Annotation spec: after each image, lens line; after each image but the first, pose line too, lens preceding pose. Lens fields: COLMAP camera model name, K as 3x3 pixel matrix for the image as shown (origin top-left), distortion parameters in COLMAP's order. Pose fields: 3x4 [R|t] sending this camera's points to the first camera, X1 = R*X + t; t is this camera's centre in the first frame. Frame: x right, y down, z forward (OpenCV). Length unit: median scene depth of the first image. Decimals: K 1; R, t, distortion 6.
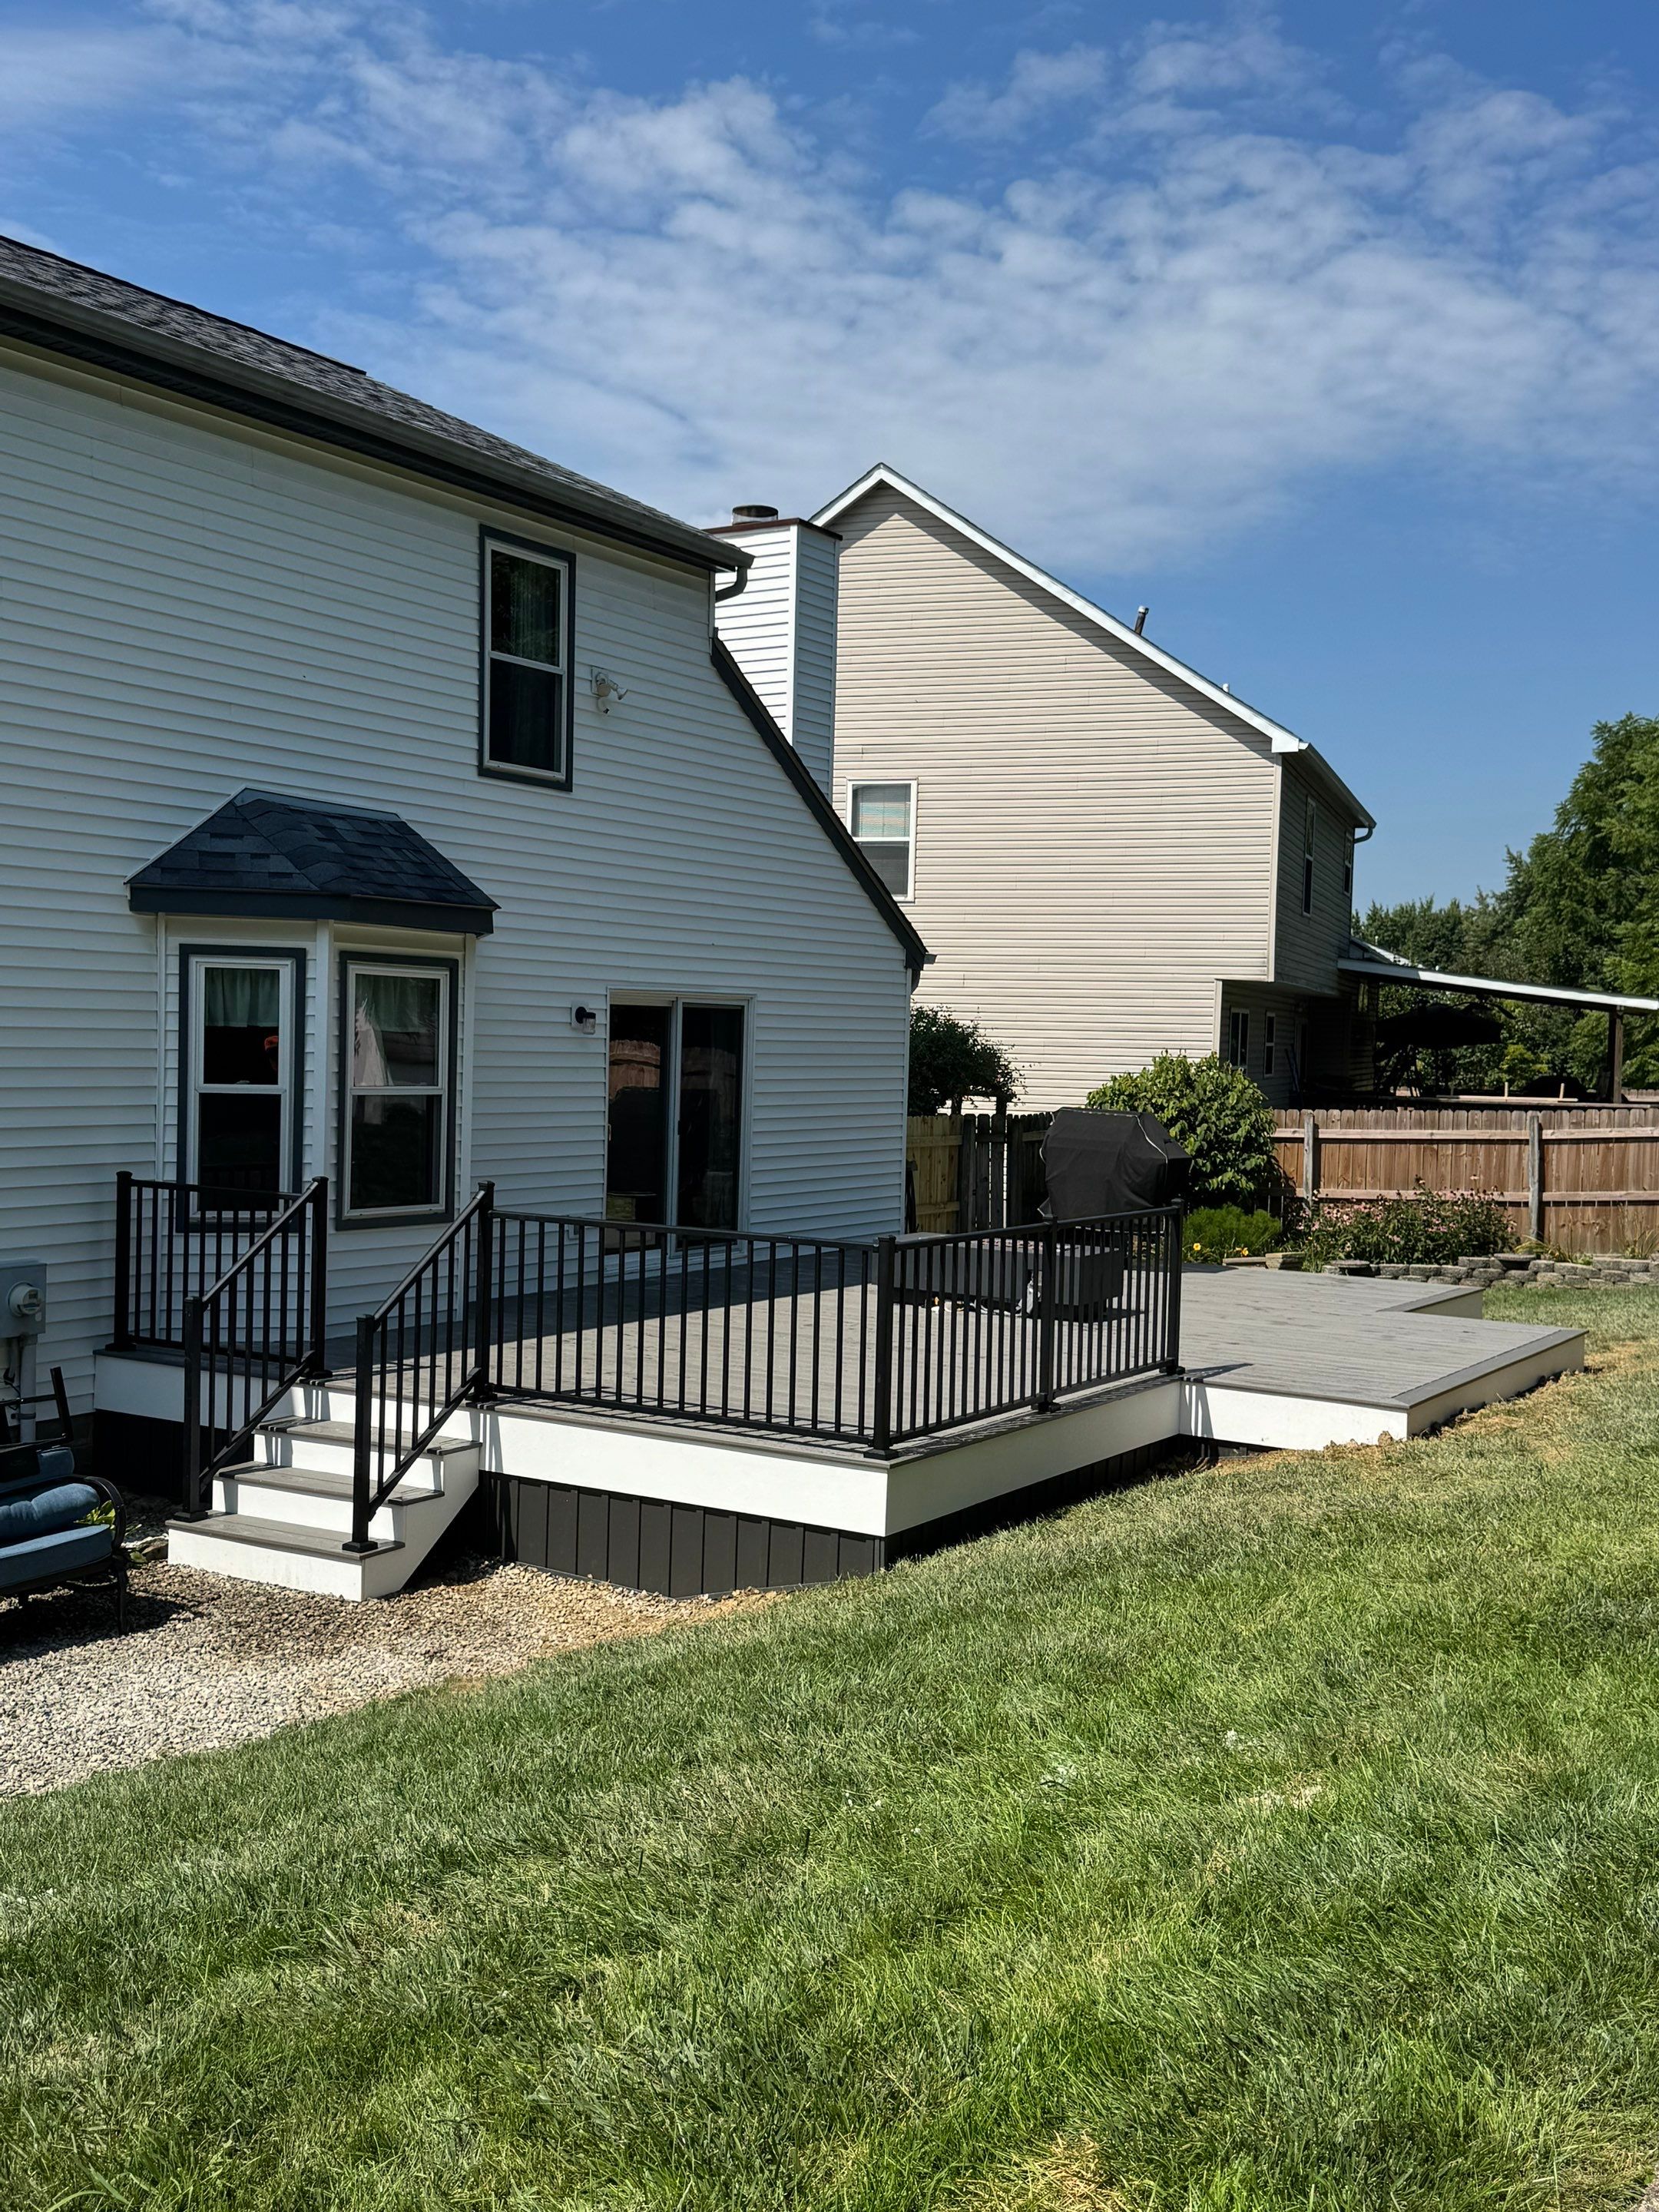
lens RADIAL K [[2198.2, 0, 841.8], [0, 2198.2, 1106.4], [0, 0, 1]] dist [0.086769, 0.000000]
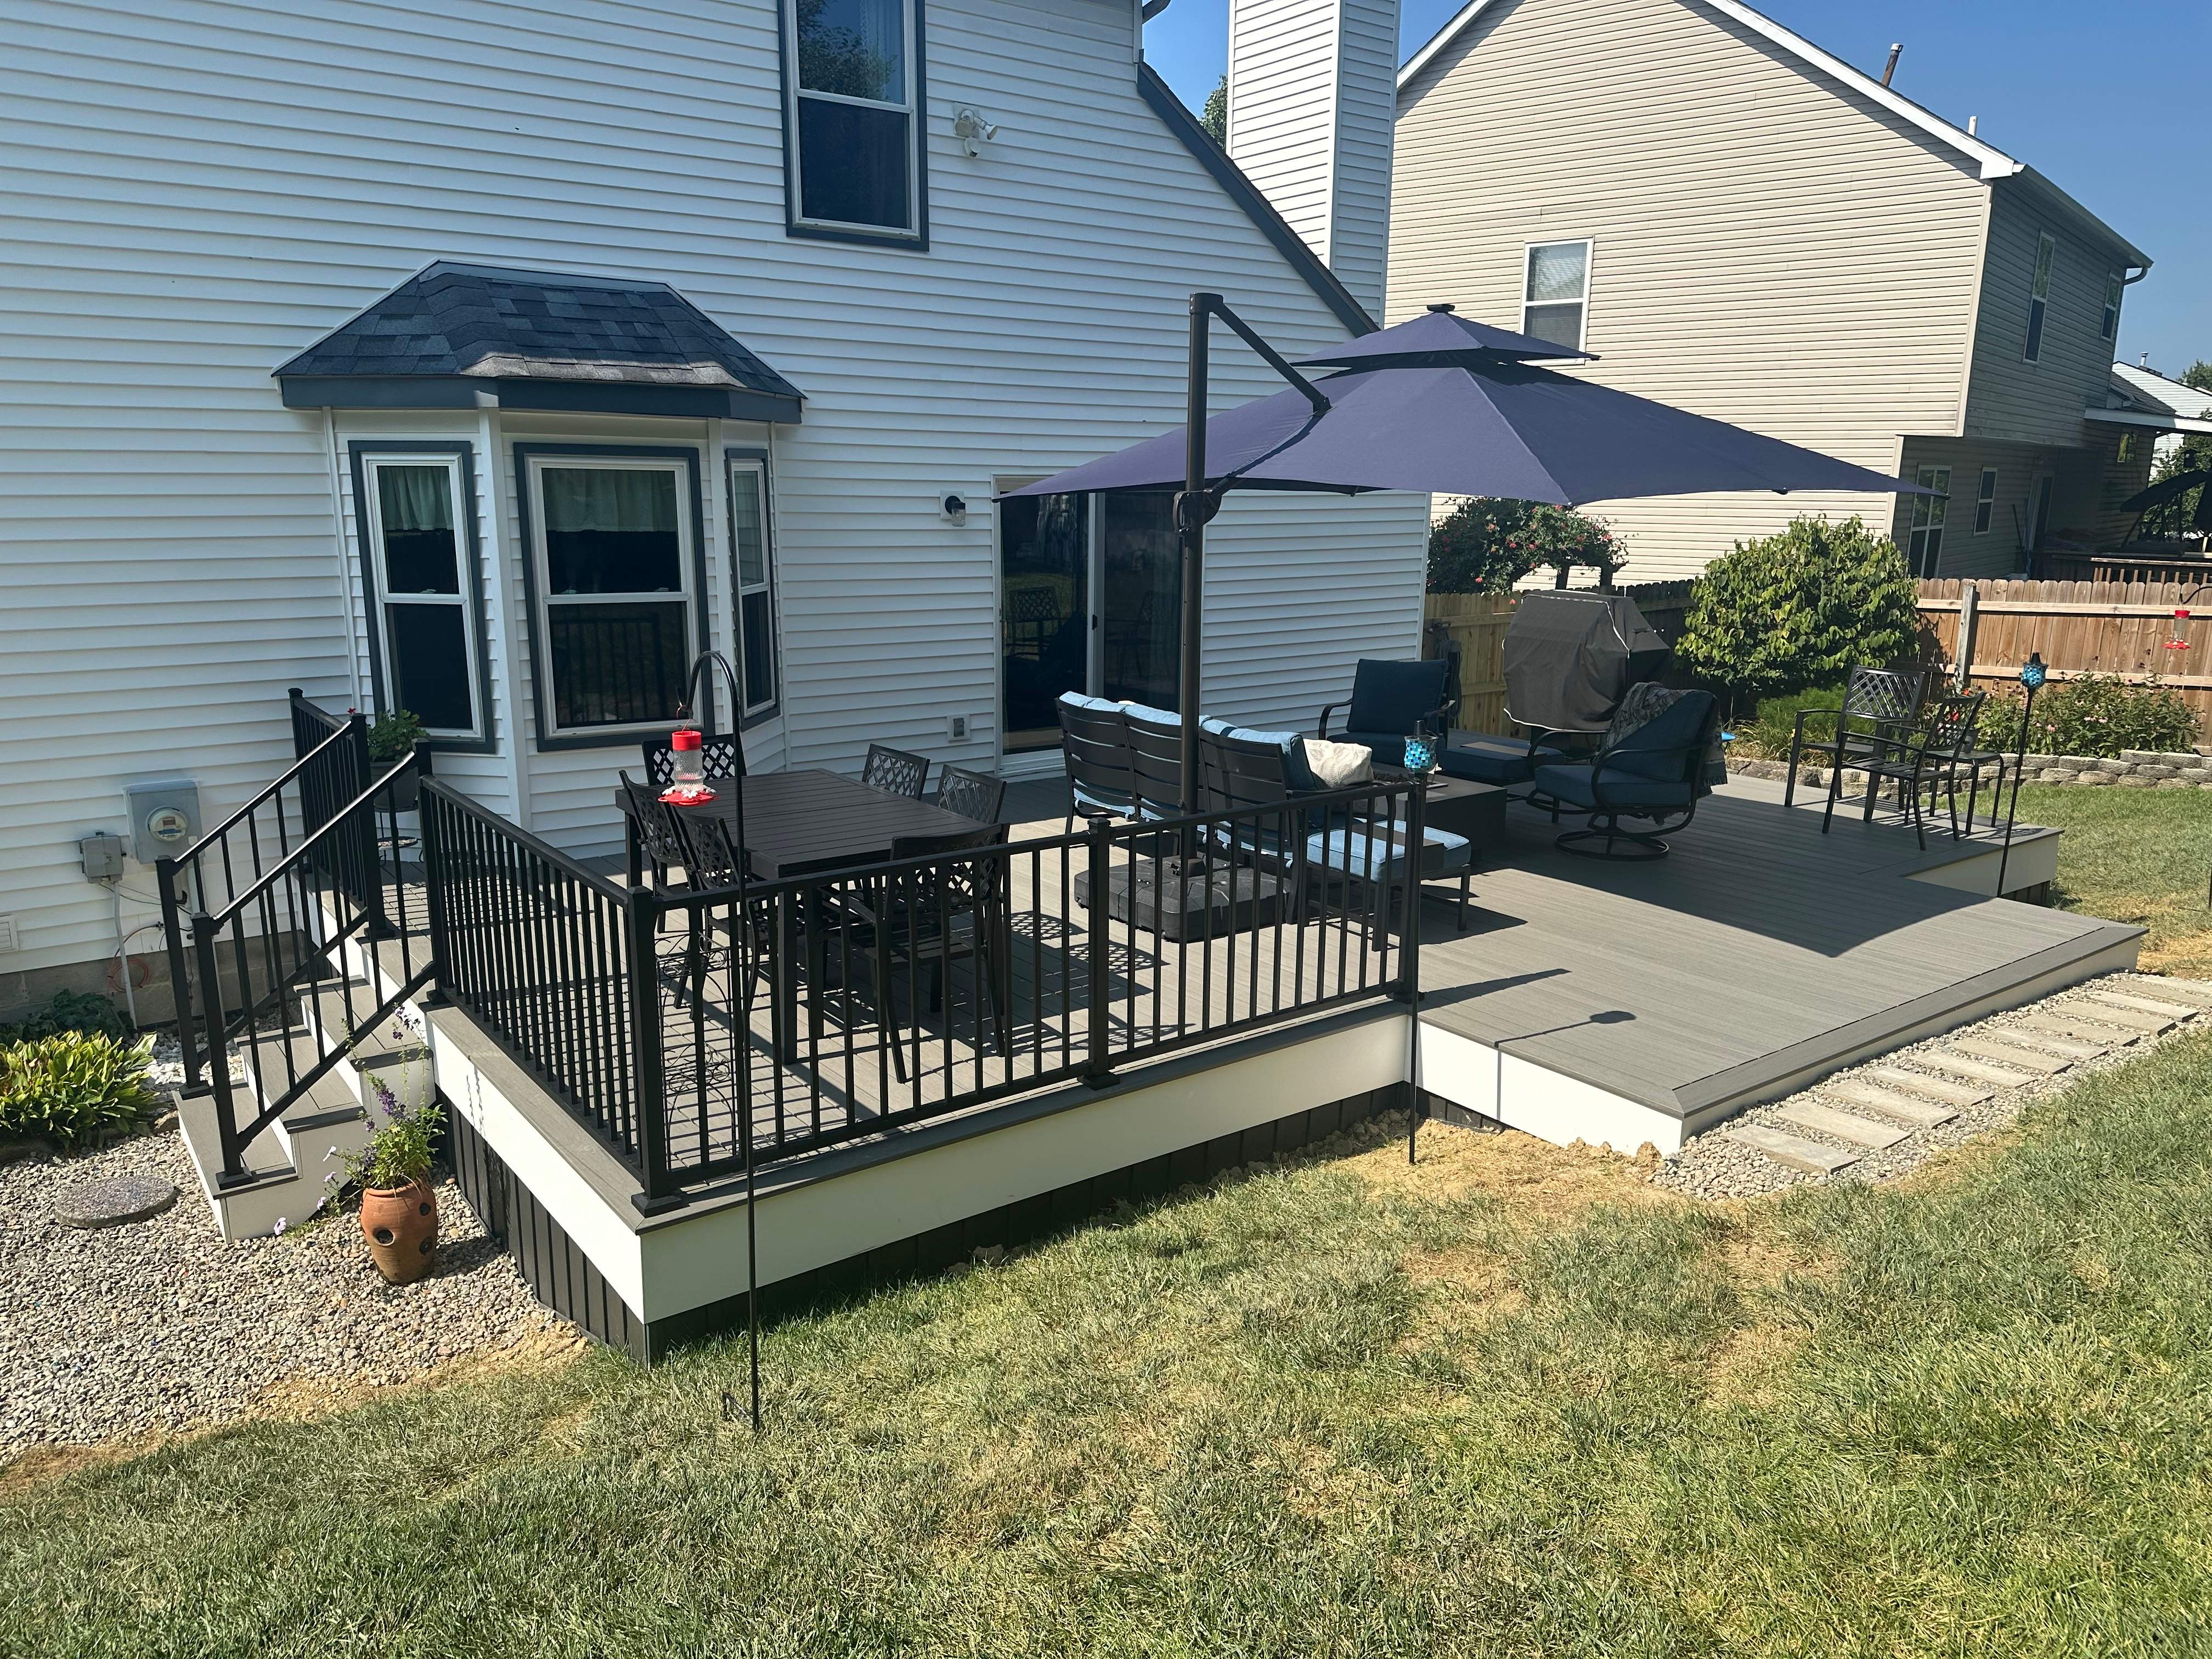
lens RADIAL K [[1570.3, 0, 1112.3], [0, 1570.3, 842.6], [0, 0, 1]] dist [0.010994, -0.021660]
pose [[0.929556, 0.067515, -0.362446, 0.210616], [0.002676, 0.981828, 0.189755, -0.027505], [0.368671, -0.177357, 0.912484, 0.417011]]
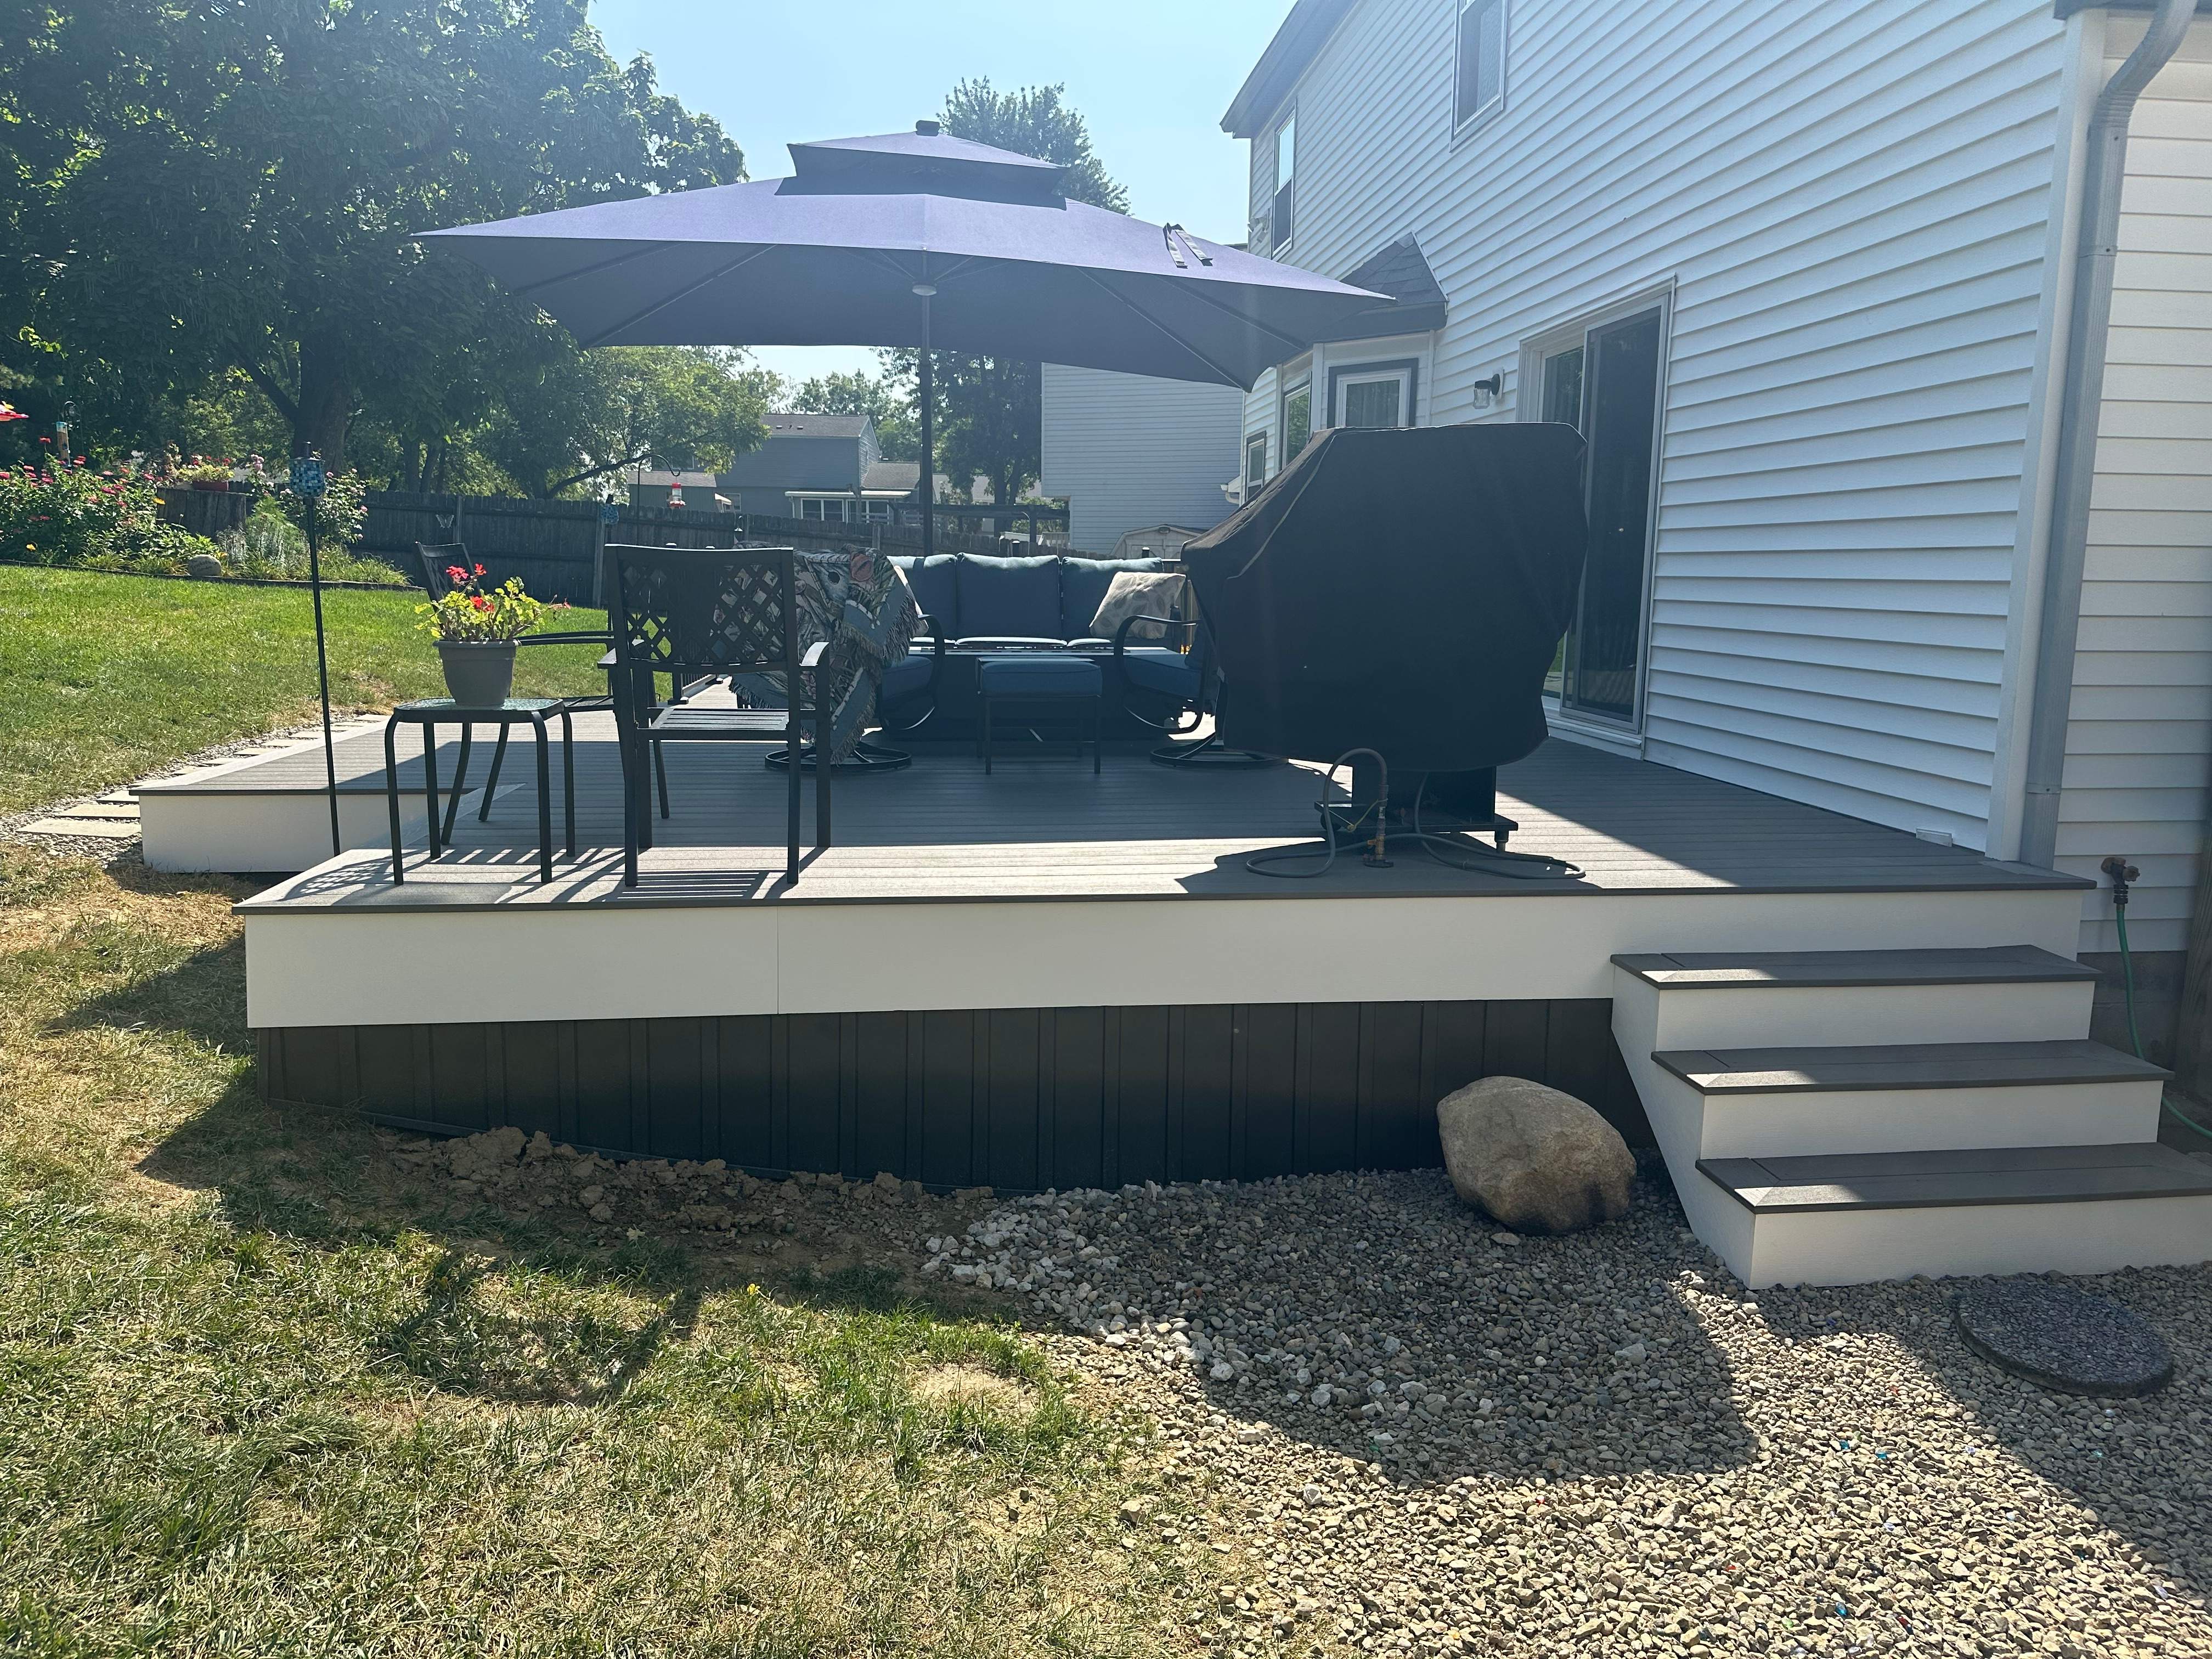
lens RADIAL K [[1570.3, 0, 1080.8], [0, 1570.3, 848.9], [0, 0, 1]] dist [0.010994, -0.021660]
pose [[-0.796991, 0.072591, -0.599613, 0.398792], [-0.049070, 0.981688, 0.184069, 0.030807], [0.601995, 0.176124, -0.778834, 1.493325]]
